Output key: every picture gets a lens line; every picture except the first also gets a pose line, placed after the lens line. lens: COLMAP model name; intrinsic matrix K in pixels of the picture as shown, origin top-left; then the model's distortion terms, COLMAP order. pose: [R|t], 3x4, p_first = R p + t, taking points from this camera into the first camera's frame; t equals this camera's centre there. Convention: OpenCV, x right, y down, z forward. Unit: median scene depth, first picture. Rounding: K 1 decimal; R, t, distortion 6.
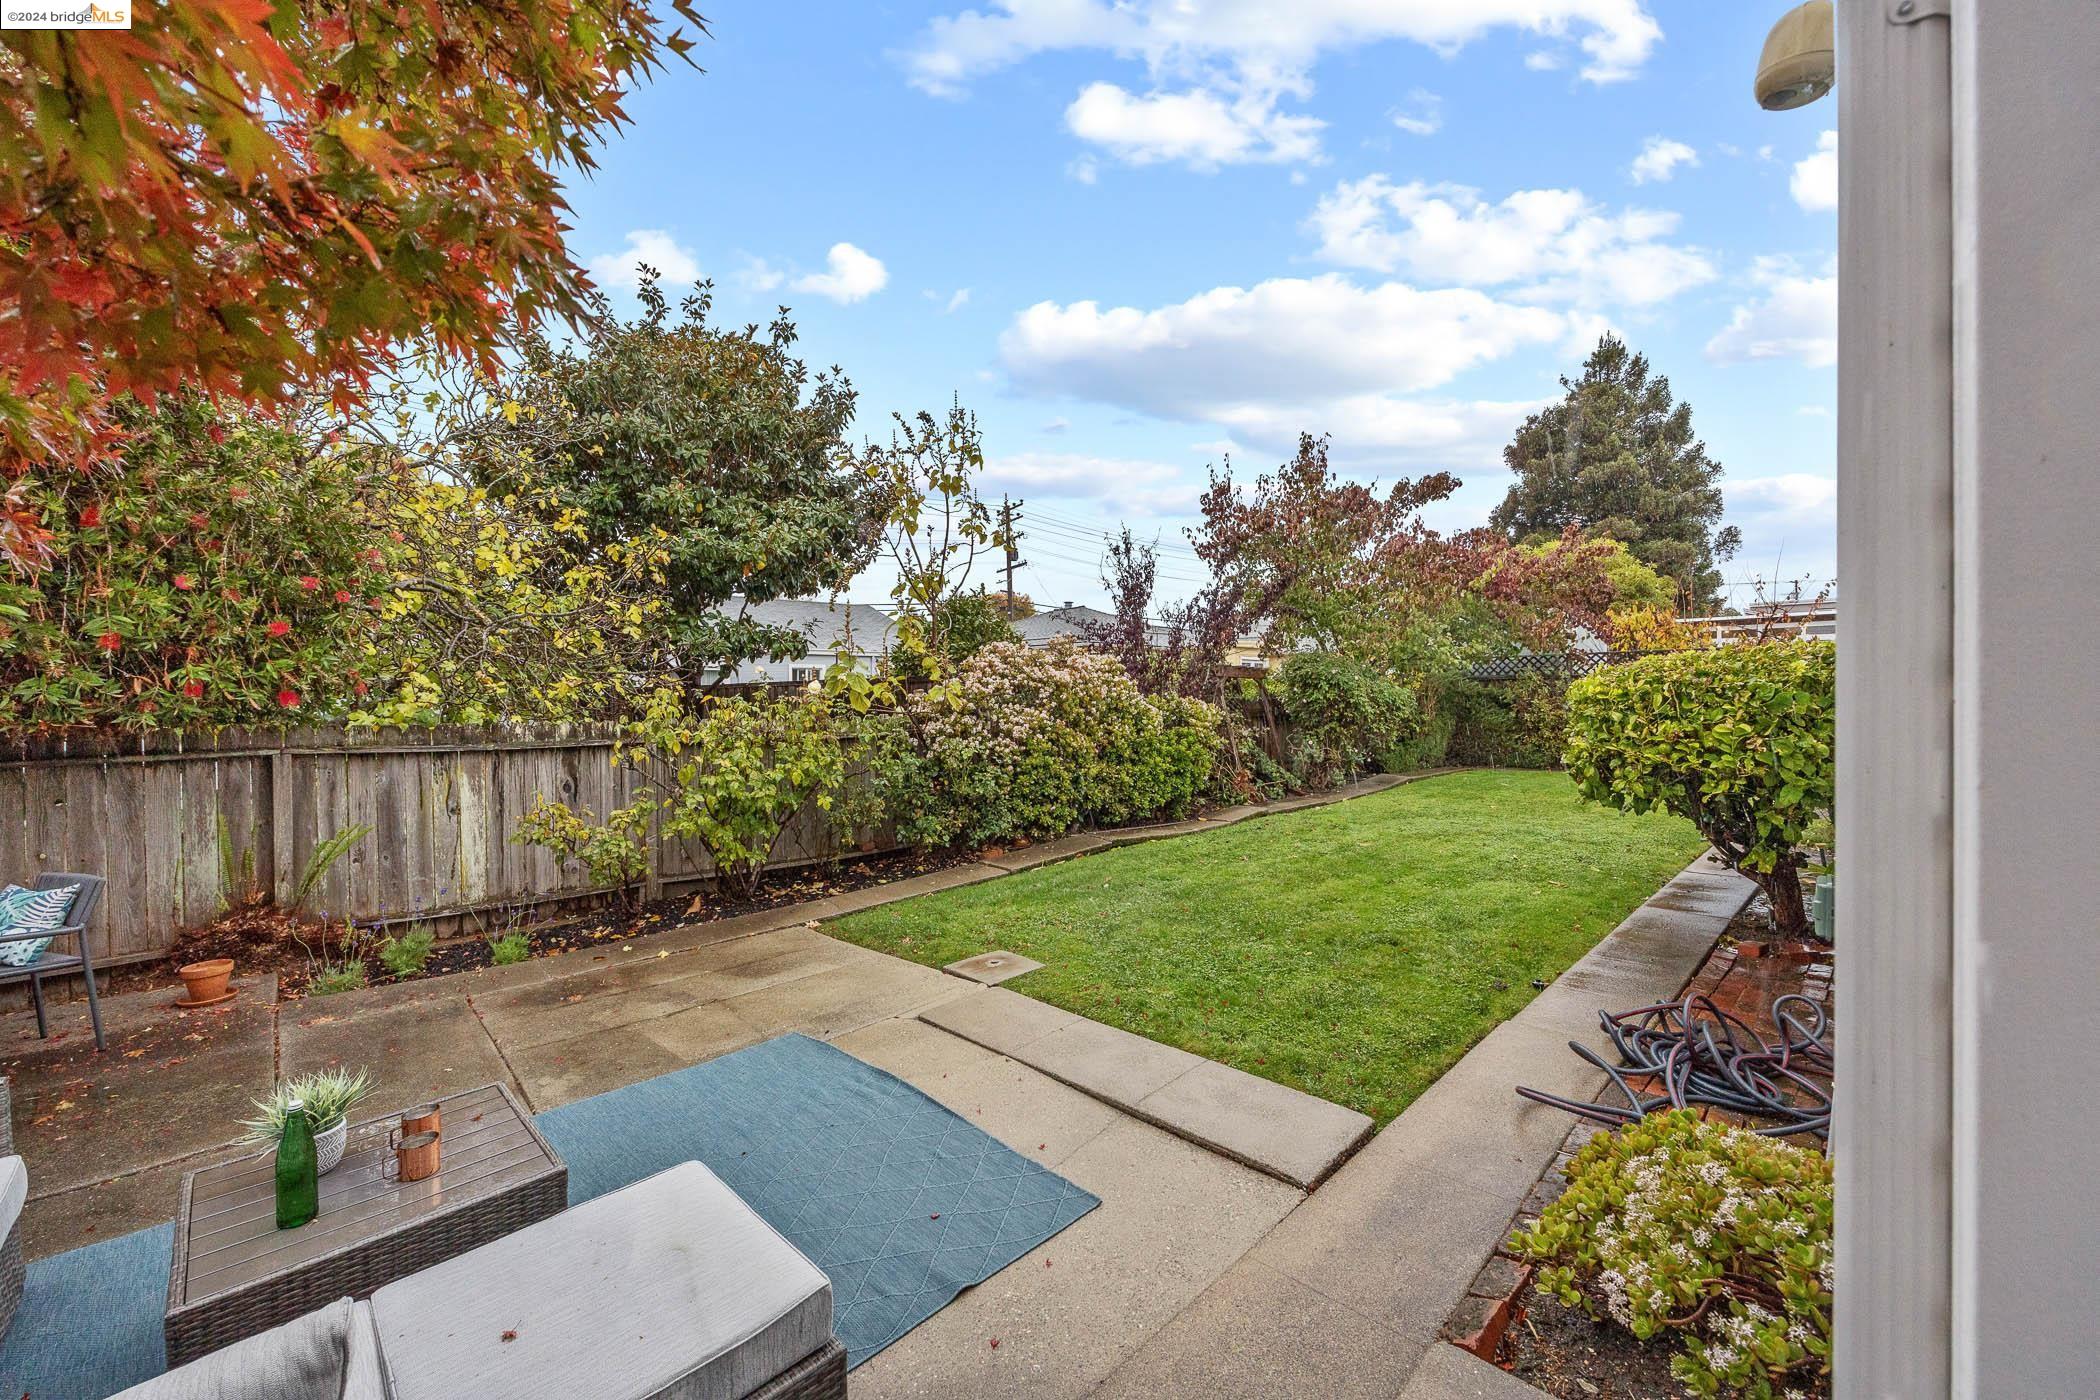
lens RADIAL K [[807.0, 0, 1064.7], [0, 807.0, 702.0], [0, 0, 1]] dist [-0.007167, 0.002026]
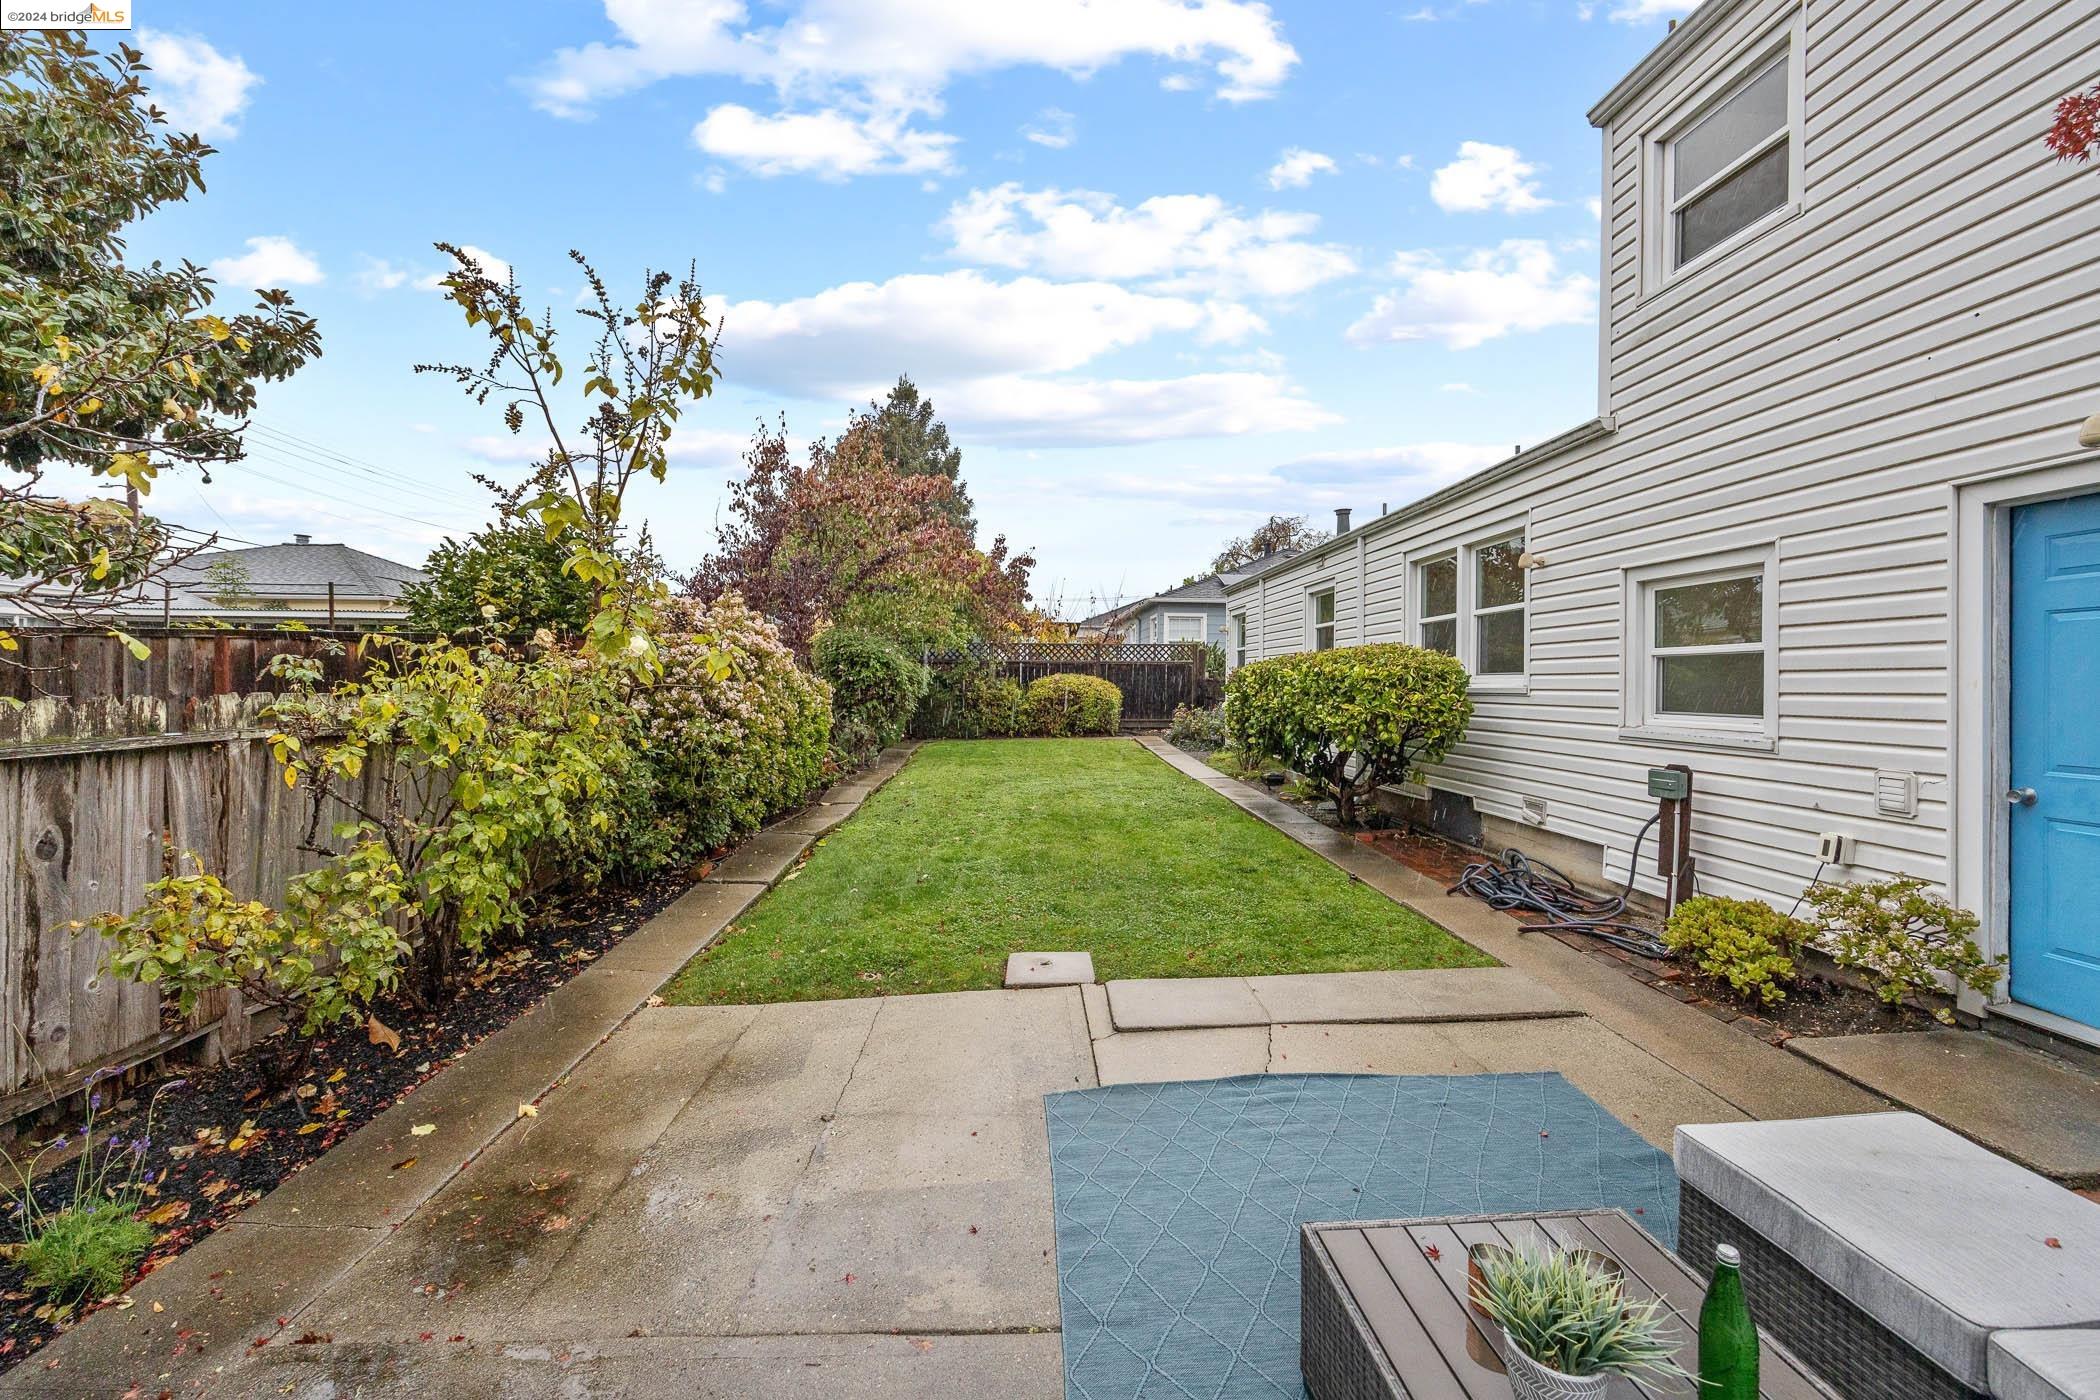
lens RADIAL K [[807.0, 0, 1060.6], [0, 807.0, 678.8], [0, 0, 1]] dist [-0.007167, 0.002026]
pose [[0.671055, 0.014512, 0.741265, -0.639669], [-0.010768, 0.999894, -0.009827, 0.013908], [-0.741329, -0.001388, 0.671140, 0.335202]]
